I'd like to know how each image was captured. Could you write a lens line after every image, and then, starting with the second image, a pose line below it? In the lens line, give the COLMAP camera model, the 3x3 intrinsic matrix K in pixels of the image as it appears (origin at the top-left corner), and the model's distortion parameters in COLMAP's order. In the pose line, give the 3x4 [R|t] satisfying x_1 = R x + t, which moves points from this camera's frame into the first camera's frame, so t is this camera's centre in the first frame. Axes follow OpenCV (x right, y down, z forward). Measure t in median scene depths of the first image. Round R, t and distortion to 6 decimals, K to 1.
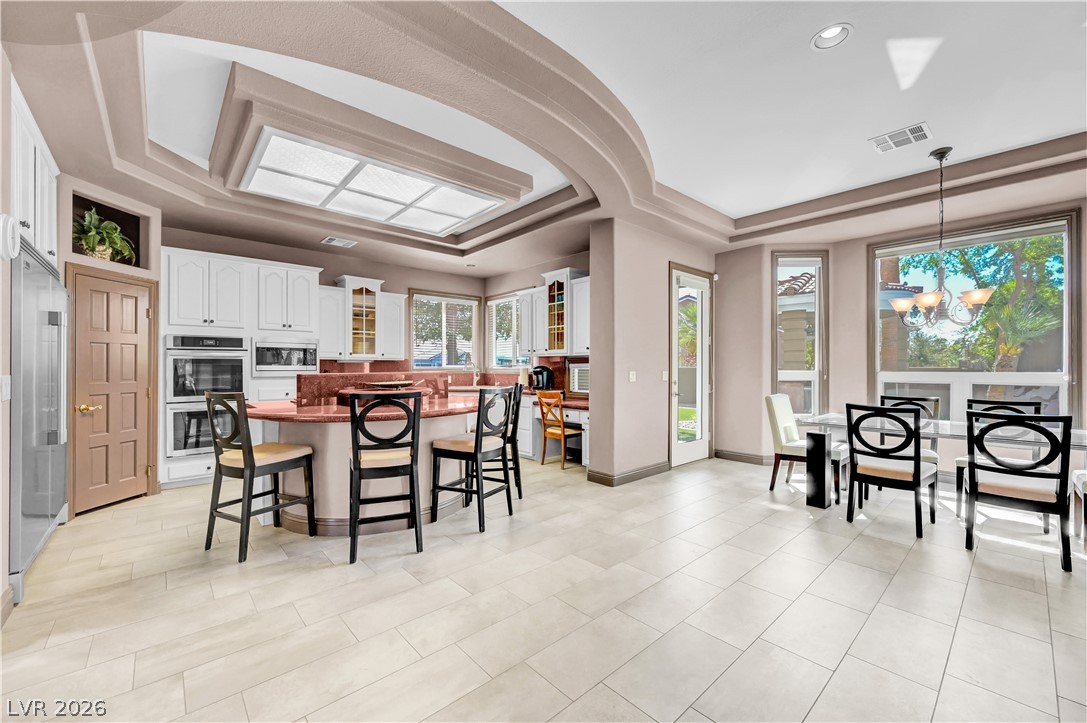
lens RADIAL K [[434.5, 0, 547.4], [0, 434.5, 369.8], [0, 0, 1]] dist [-0.002434, -0.000382]
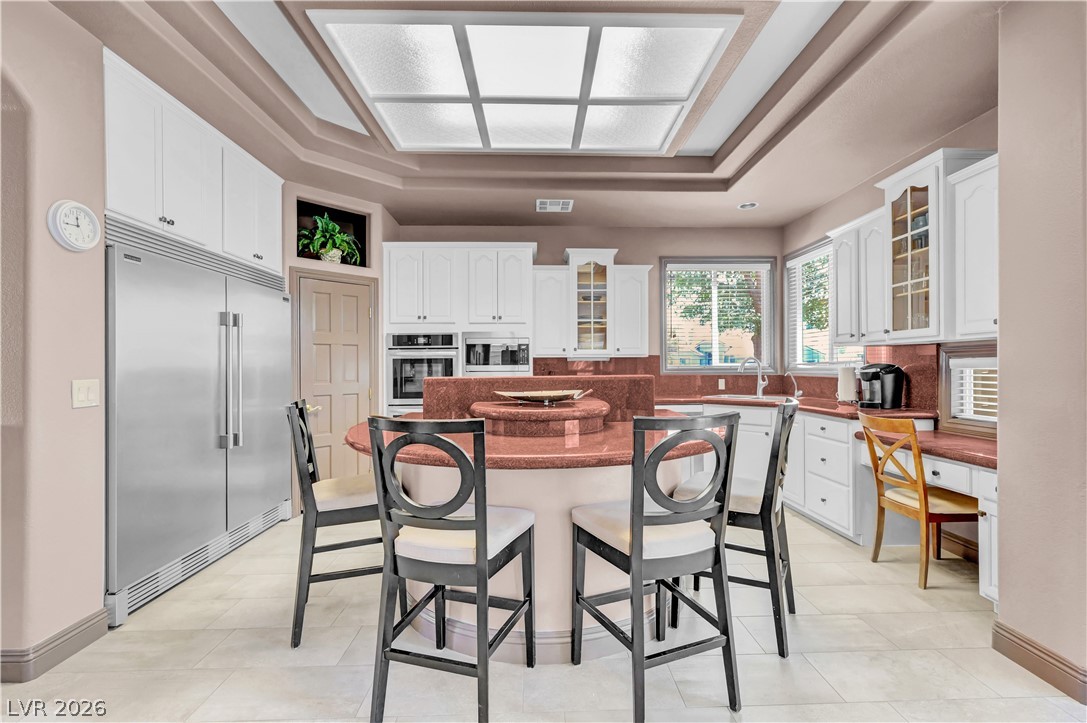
lens RADIAL K [[471.5, 0, 548.1], [0, 471.5, 366.7], [0, 0, 1]] dist [0.003217, 0.000102]
pose [[0.764898, -0.003273, -0.644143, 0.054300], [0.001067, 0.999992, -0.003815, -0.003633], [0.644151, 0.002231, 0.764895, 0.356019]]
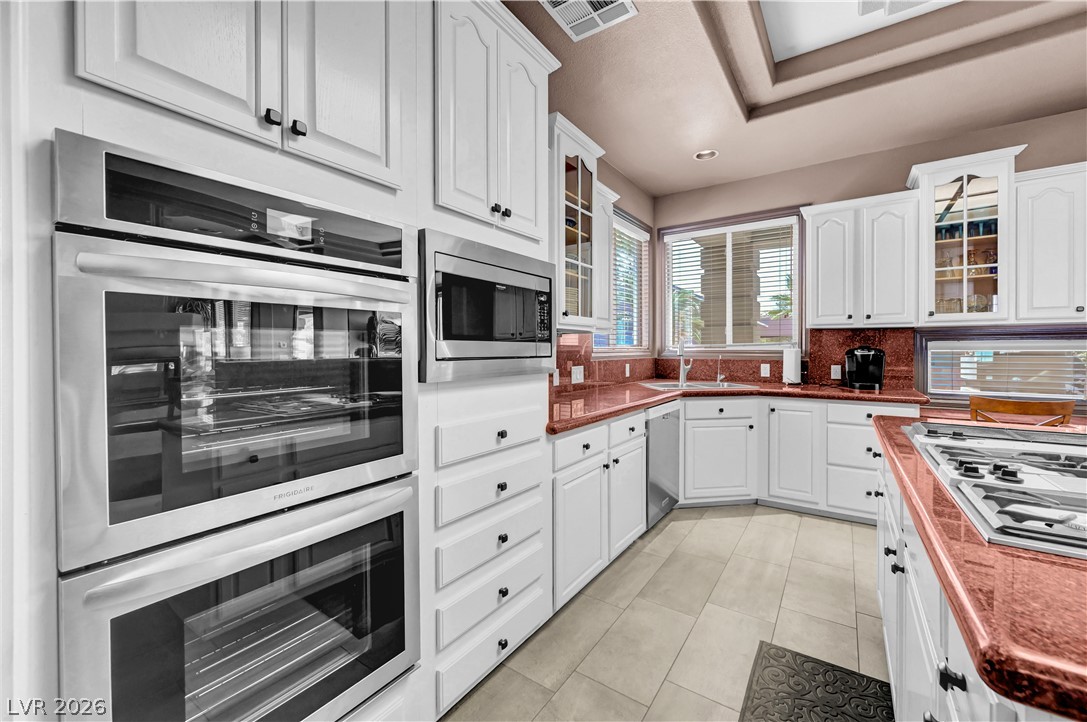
lens RADIAL K [[438.0, 0, 548.8], [0, 438.0, 358.6], [0, 0, 1]] dist [-0.000250, -0.000143]
pose [[0.970861, -0.007013, 0.239542, -0.614877], [0.003583, 0.999885, 0.014751, -0.001936], [-0.239618, -0.013463, 0.970774, 0.662623]]
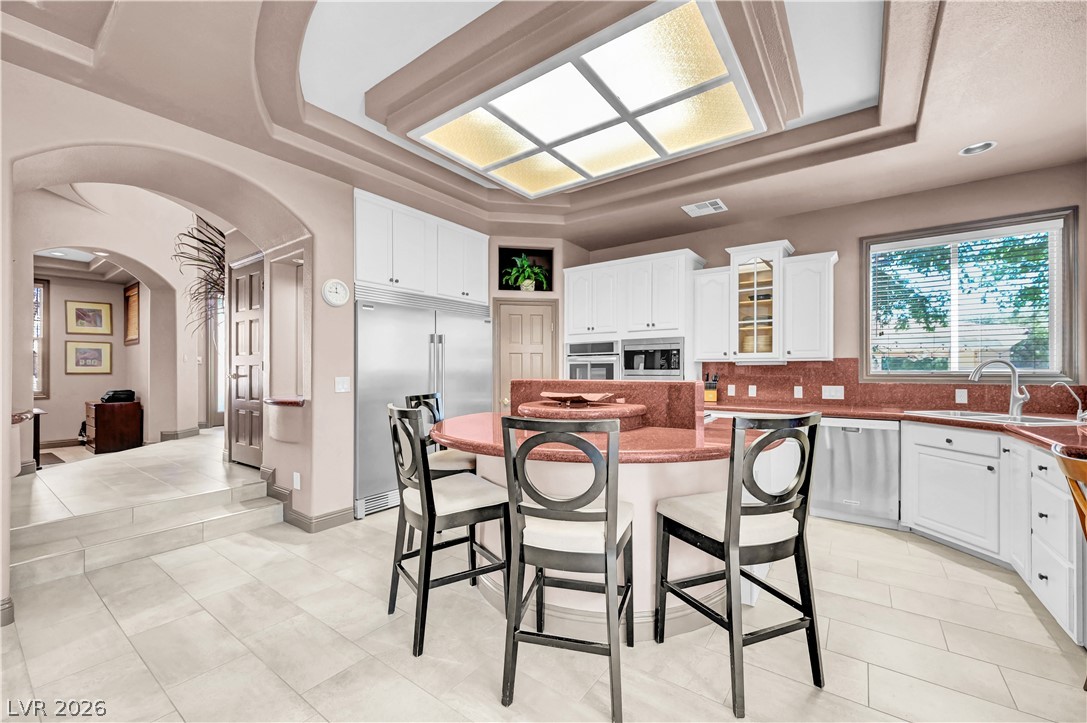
lens RADIAL K [[434.5, 0, 547.4], [0, 434.5, 369.8], [0, 0, 1]] dist [-0.002434, -0.000382]
pose [[0.212376, -0.001960, -0.977186, 0.213245], [-0.005735, 0.999978, -0.003252, -0.005157], [0.977171, 0.006295, 0.212361, 0.579091]]
